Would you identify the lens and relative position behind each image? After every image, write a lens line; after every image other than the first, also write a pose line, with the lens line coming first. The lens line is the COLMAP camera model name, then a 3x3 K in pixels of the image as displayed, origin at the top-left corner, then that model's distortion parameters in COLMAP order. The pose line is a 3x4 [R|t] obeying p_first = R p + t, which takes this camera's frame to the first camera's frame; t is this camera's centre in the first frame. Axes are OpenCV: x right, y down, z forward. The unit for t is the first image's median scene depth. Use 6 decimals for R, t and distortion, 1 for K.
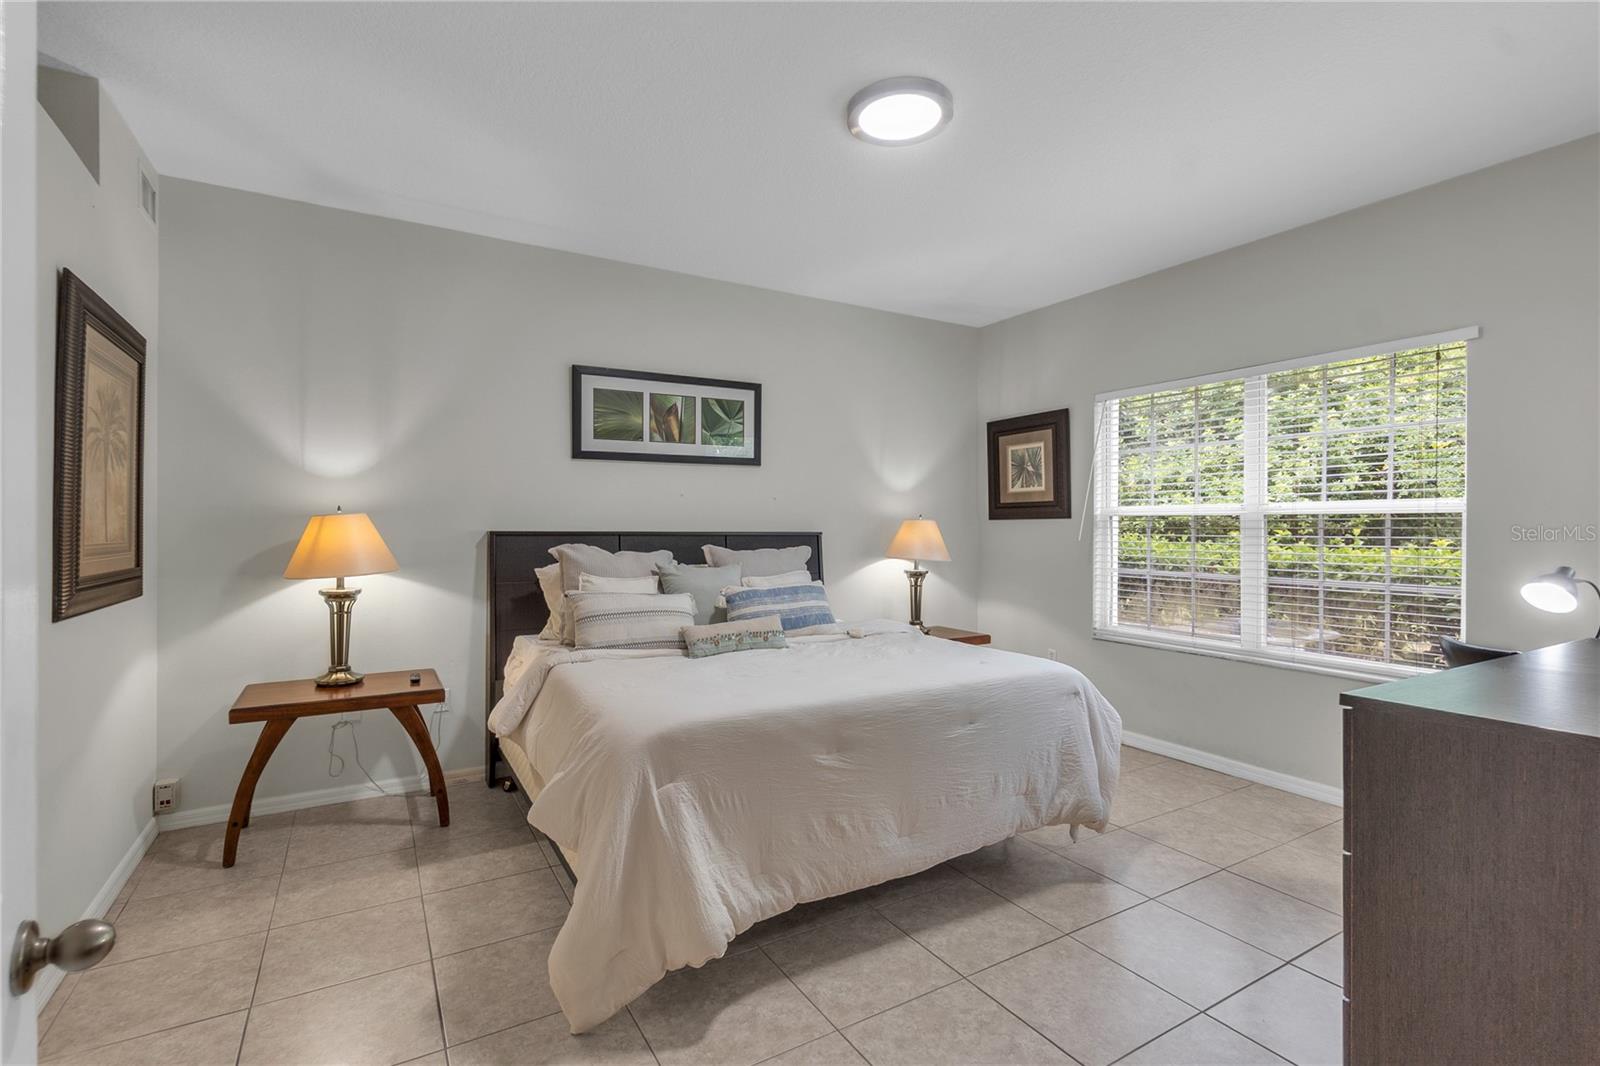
lens RADIAL K [[751.0, 0, 797.7], [0, 751.0, 570.8], [0, 0, 1]] dist [0.032835, -0.000033]
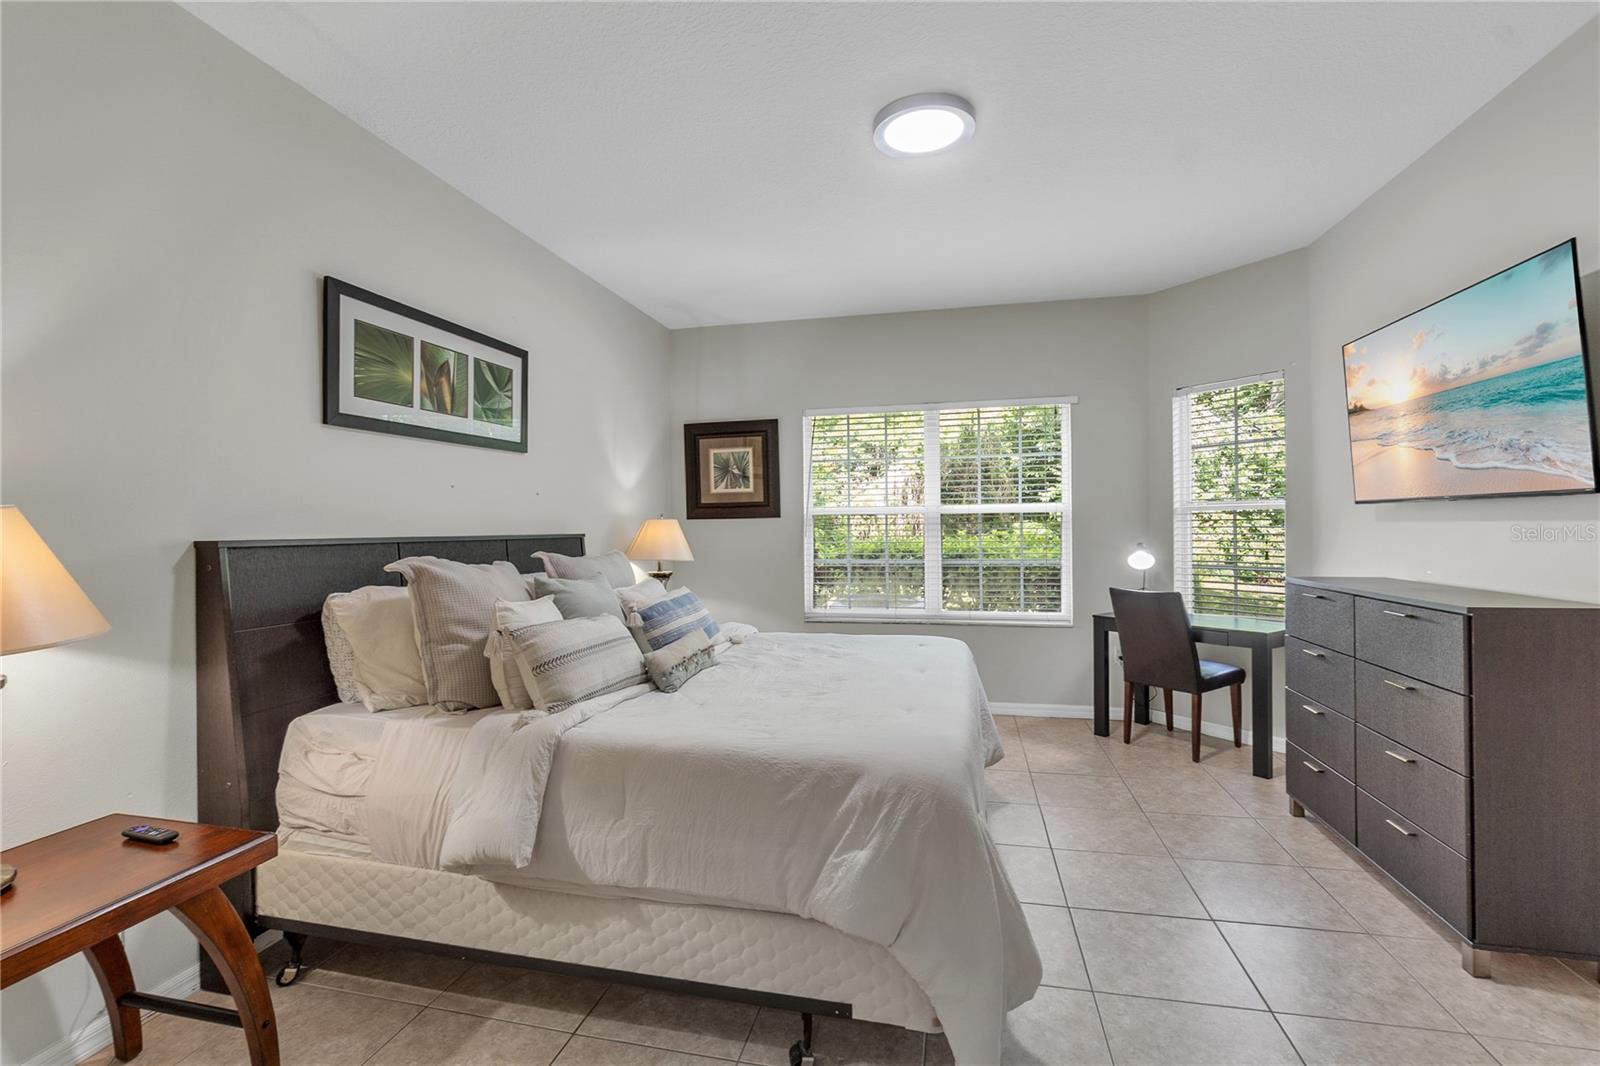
lens RADIAL K [[714.4, 0, 799.7], [0, 714.4, 564.9], [0, 0, 1]] dist [0.000648, 0.000096]
pose [[0.682876, -0.051909, 0.728688, -0.423739], [0.058944, 0.998135, 0.015866, -0.015062], [-0.728153, 0.032117, 0.684662, 0.273190]]
